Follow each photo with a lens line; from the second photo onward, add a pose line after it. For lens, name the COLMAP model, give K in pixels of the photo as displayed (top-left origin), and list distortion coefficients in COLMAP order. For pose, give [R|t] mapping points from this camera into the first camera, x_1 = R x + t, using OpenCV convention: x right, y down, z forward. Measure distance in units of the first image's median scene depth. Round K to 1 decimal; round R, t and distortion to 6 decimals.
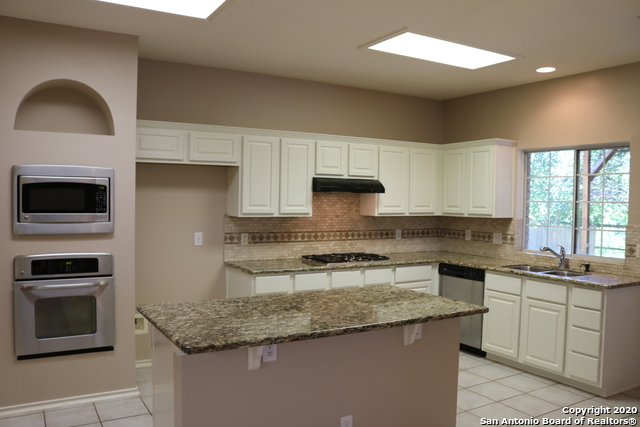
lens RADIAL K [[527.7, 0, 308.9], [0, 527.7, 216.1], [0, 0, 1]] dist [-0.160432, 0.130527]
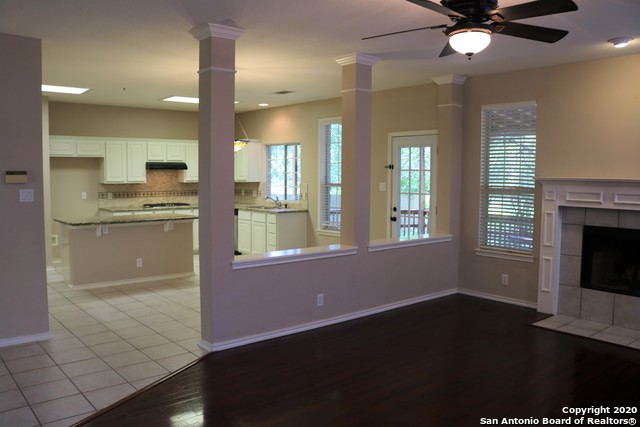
lens RADIAL K [[527.7, 0, 308.9], [0, 527.7, 216.1], [0, 0, 1]] dist [-0.160432, 0.130527]
pose [[0.985932, -0.024919, 0.165281, 0.260670], [0.016686, 0.998559, 0.051012, 0.033123], [-0.166314, -0.047537, 0.984926, -0.898932]]
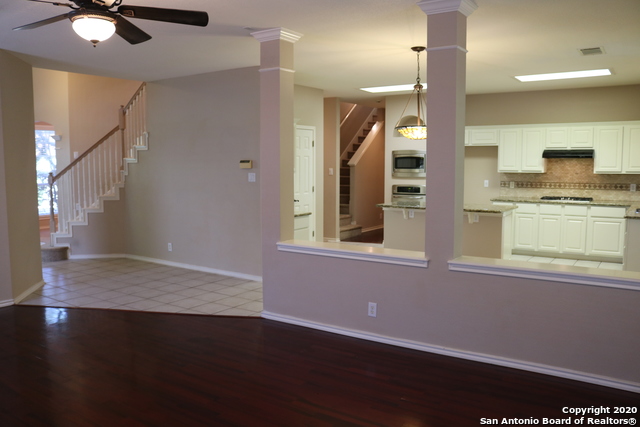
lens RADIAL K [[527.7, 0, 308.9], [0, 527.7, 216.1], [0, 0, 1]] dist [-0.160432, 0.130527]
pose [[0.425366, 0.075125, -0.901898, 1.154617], [-0.018365, 0.997060, 0.074390, 0.030419], [0.904835, -0.015079, 0.425495, -0.383301]]
